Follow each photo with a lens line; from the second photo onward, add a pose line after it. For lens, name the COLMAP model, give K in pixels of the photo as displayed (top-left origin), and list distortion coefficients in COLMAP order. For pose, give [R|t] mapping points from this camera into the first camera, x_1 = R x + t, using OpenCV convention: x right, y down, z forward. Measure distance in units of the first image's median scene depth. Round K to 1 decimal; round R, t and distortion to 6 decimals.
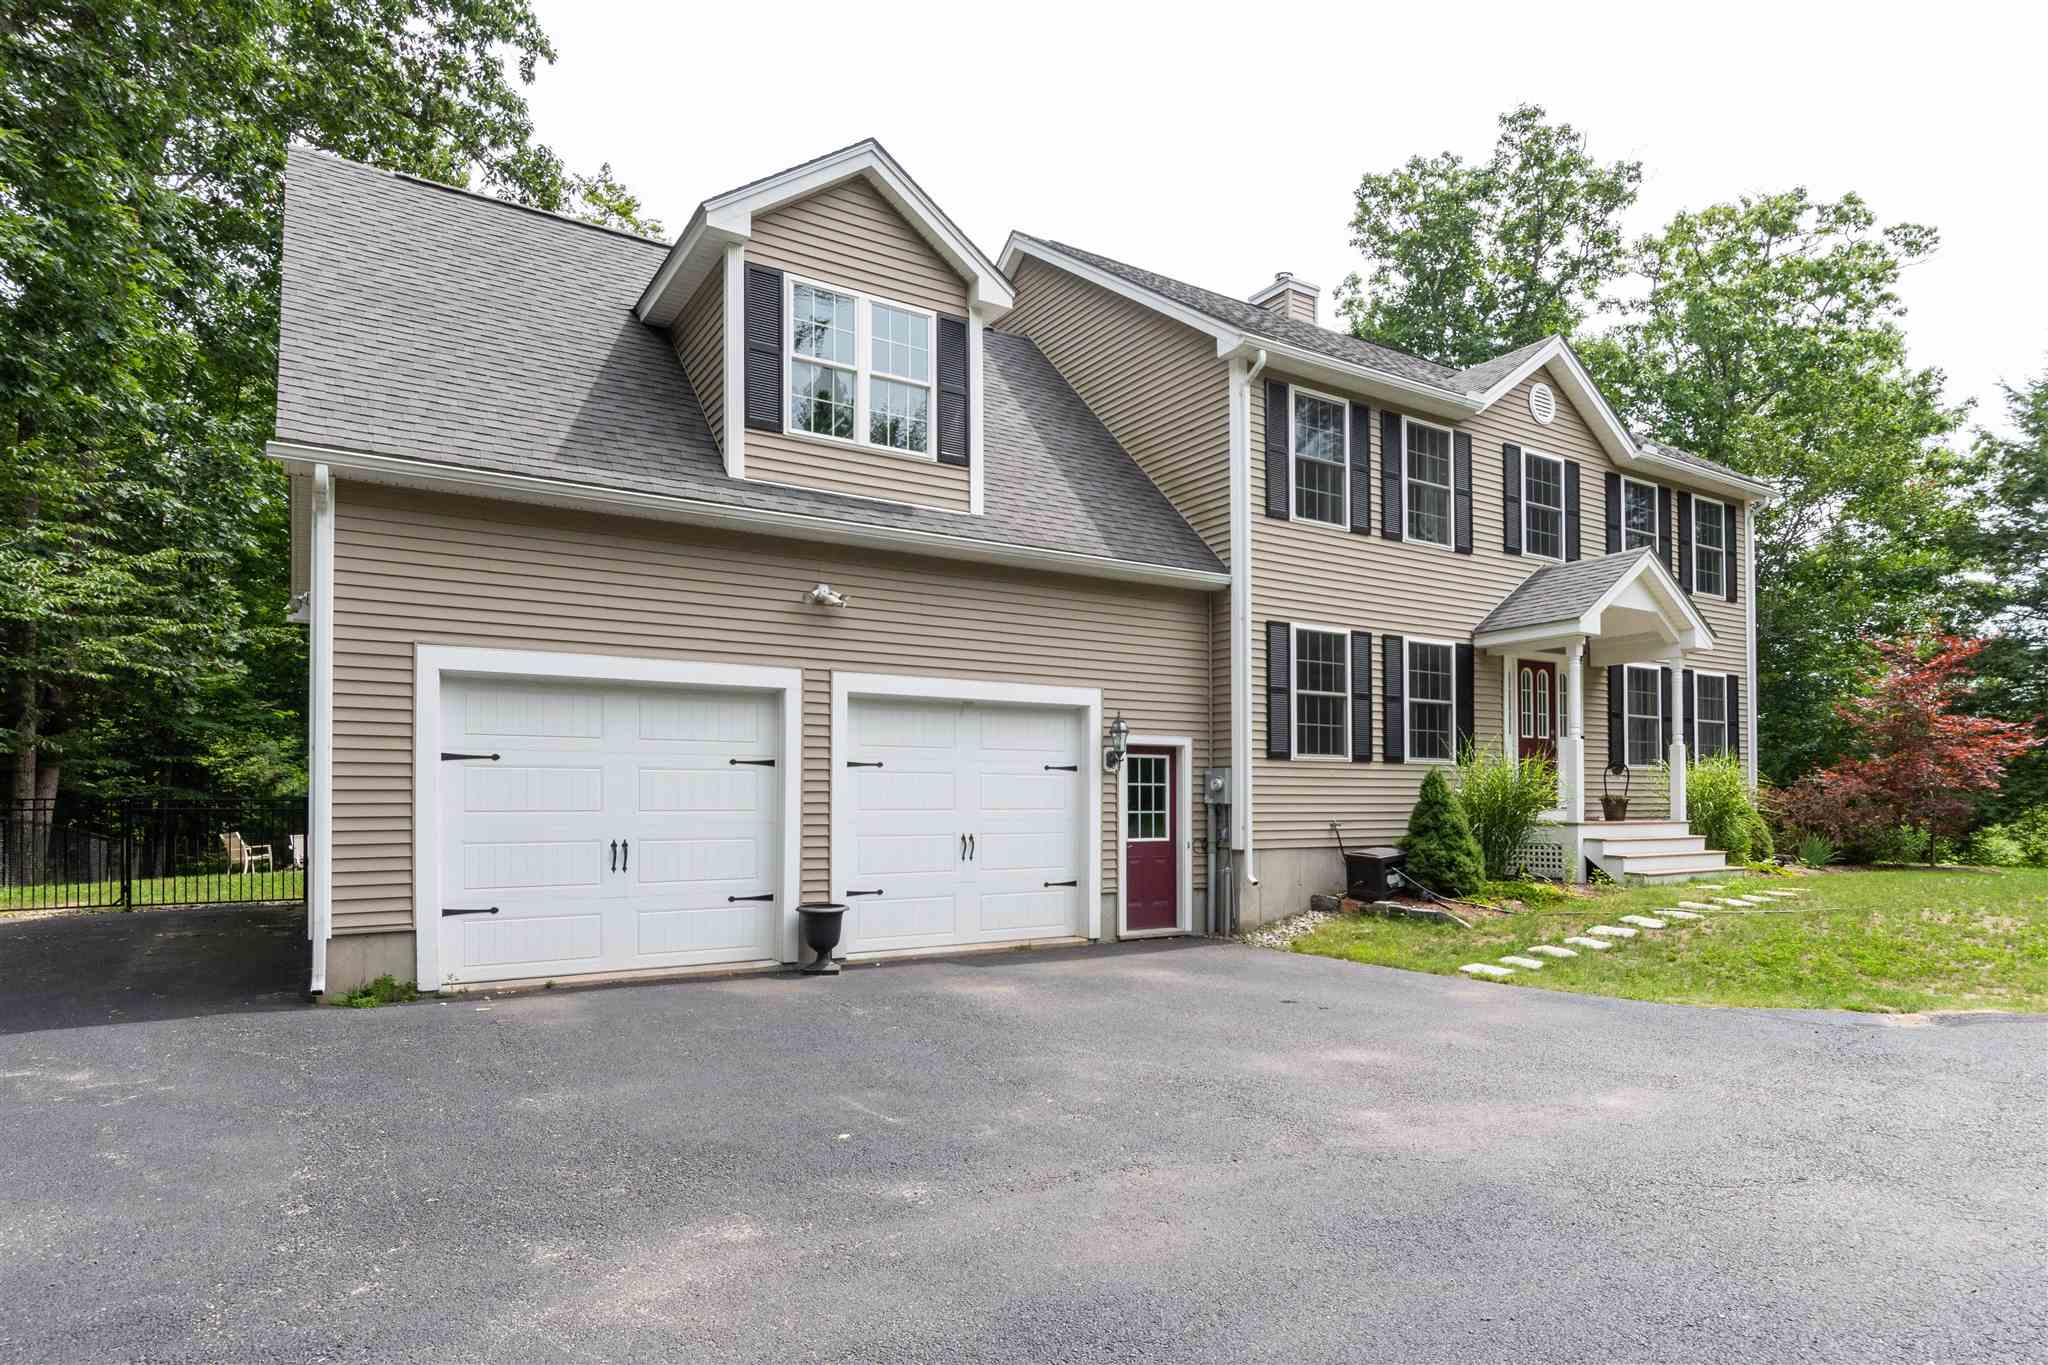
lens RADIAL K [[1116.9, 0, 1027.4], [0, 1116.9, 691.5], [0, 0, 1]] dist [0.000023, -0.002063]
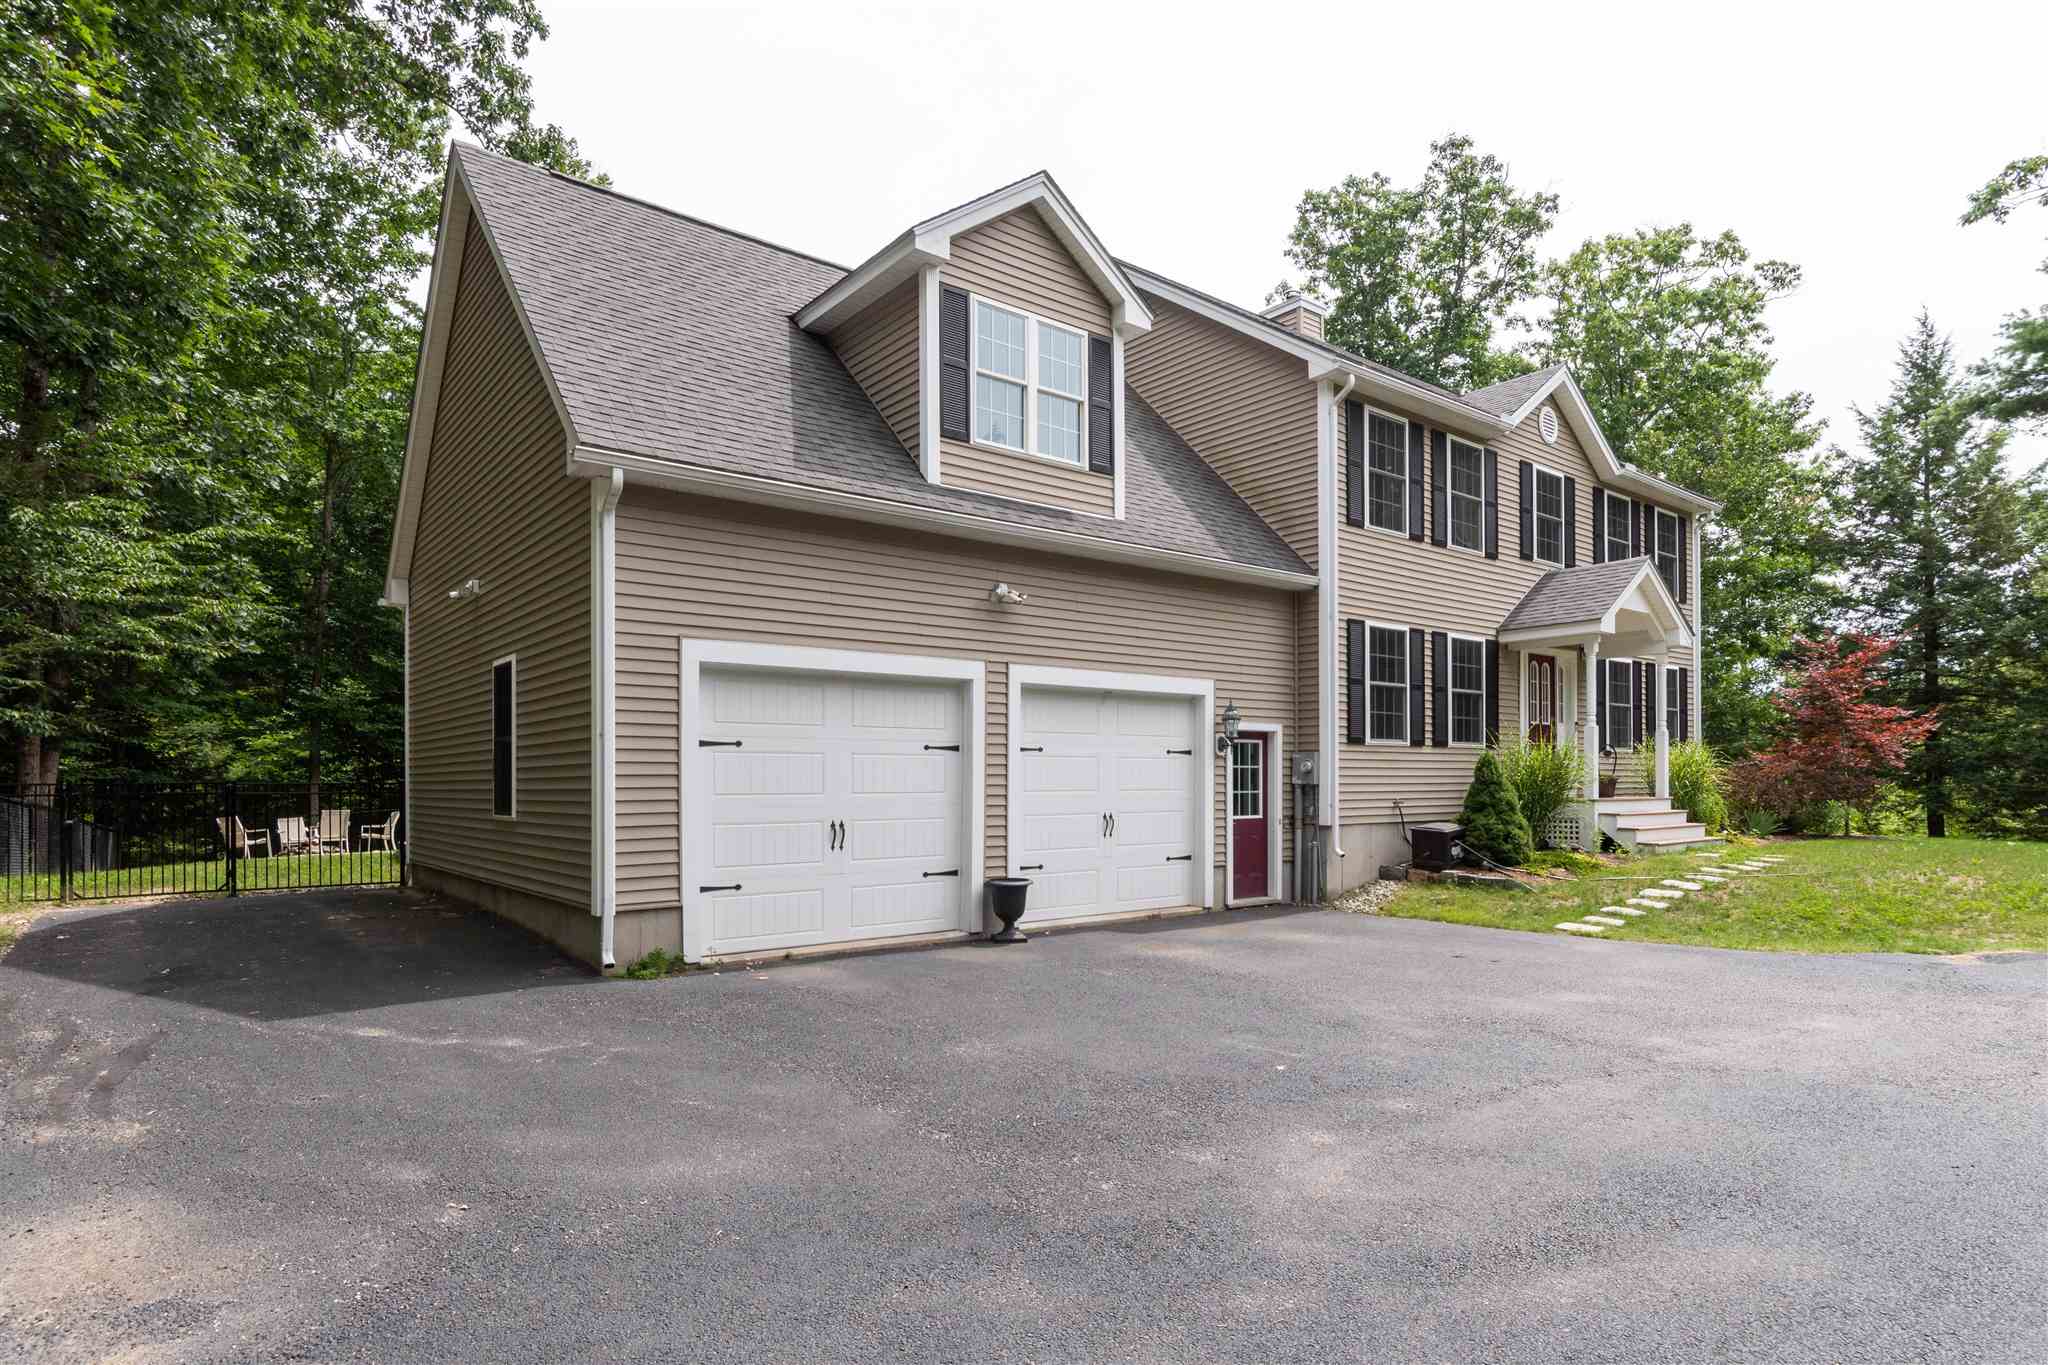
lens RADIAL K [[1102.4, 0, 1024.0], [0, 1102.4, 682.5], [0, 0, 1]] dist [-0.001229, -0.000863]
pose [[0.994076, 0.006399, 0.108495, -0.218913], [-0.007446, 0.999929, 0.009250, -0.007753], [-0.108428, -0.010003, 0.994054, -0.050992]]
